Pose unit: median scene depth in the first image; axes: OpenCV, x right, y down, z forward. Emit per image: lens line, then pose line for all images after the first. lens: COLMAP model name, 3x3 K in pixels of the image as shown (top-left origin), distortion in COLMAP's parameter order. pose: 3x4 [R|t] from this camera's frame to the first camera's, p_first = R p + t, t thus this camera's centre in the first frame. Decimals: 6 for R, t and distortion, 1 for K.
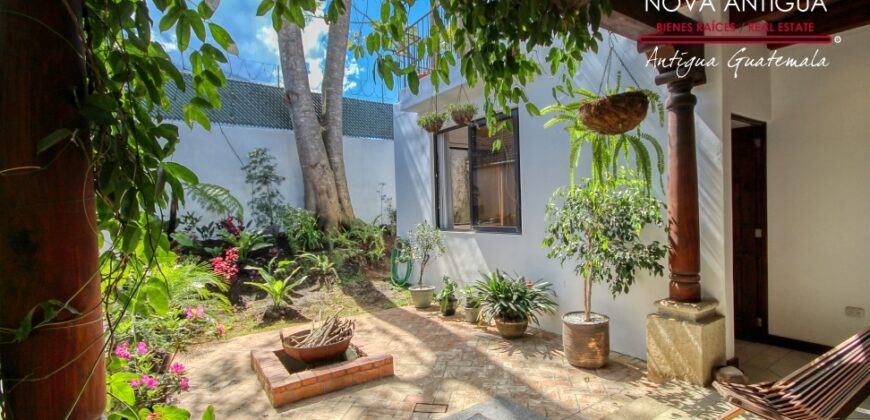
lens RADIAL K [[402.9, 0, 436.6], [0, 402.9, 213.0], [0, 0, 1]] dist [0.000578, -0.003758]
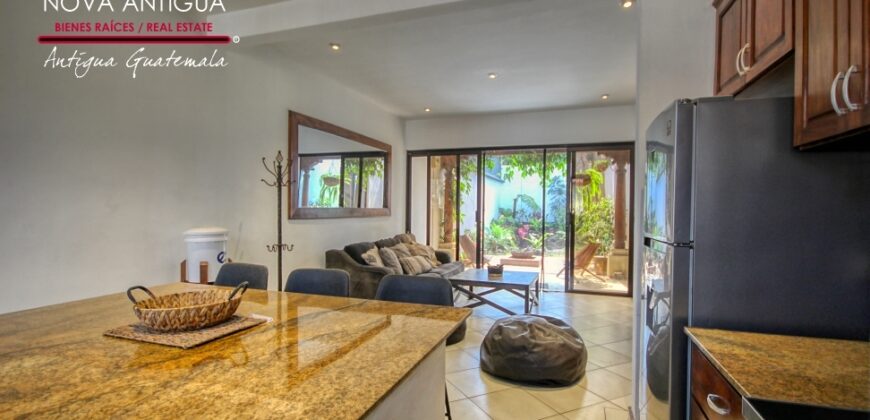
lens RADIAL K [[402.9, 0, 438.1], [0, 402.9, 211.2], [0, 0, 1]] dist [0.000578, -0.003758]
pose [[0.592267, 0.037261, -0.804879, 0.868252], [-0.036534, 0.999145, 0.019372, -0.012426], [0.804913, 0.017932, 0.593122, -0.640979]]
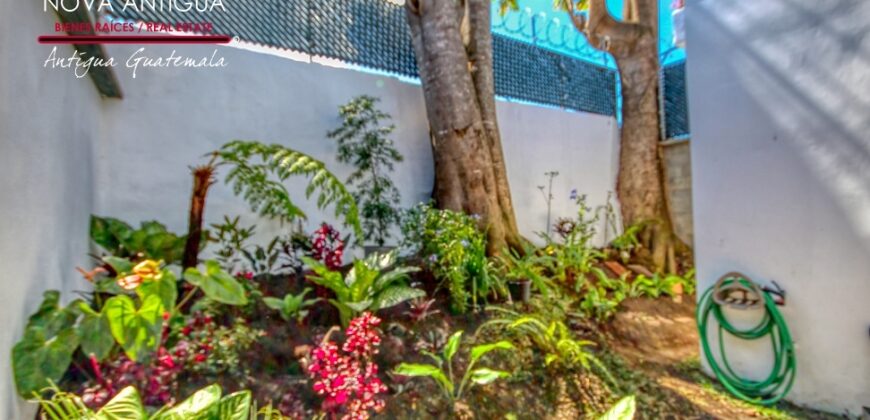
lens RADIAL K [[402.9, 0, 434.8], [0, 402.9, 211.7], [0, 0, 1]] dist [0.000578, -0.003758]
pose [[0.998860, -0.000533, -0.047741, -0.366162], [-0.001831, 0.998775, -0.049457, 0.014741], [0.047709, 0.049488, 0.997635, 0.563916]]
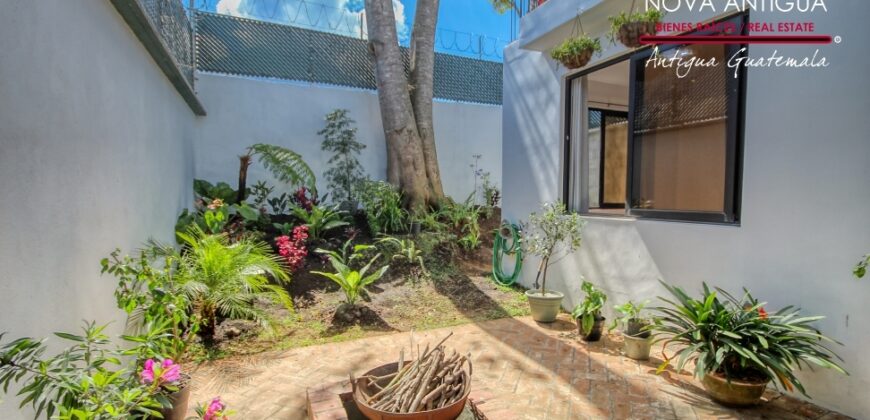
lens RADIAL K [[402.9, 0, 433.8], [0, 402.9, 212.3], [0, 0, 1]] dist [0.000578, -0.003758]
pose [[0.981422, 0.041652, -0.187285, -0.083597], [-0.034655, 0.998579, 0.040481, 0.016834], [0.188706, -0.033239, 0.981471, 0.223326]]
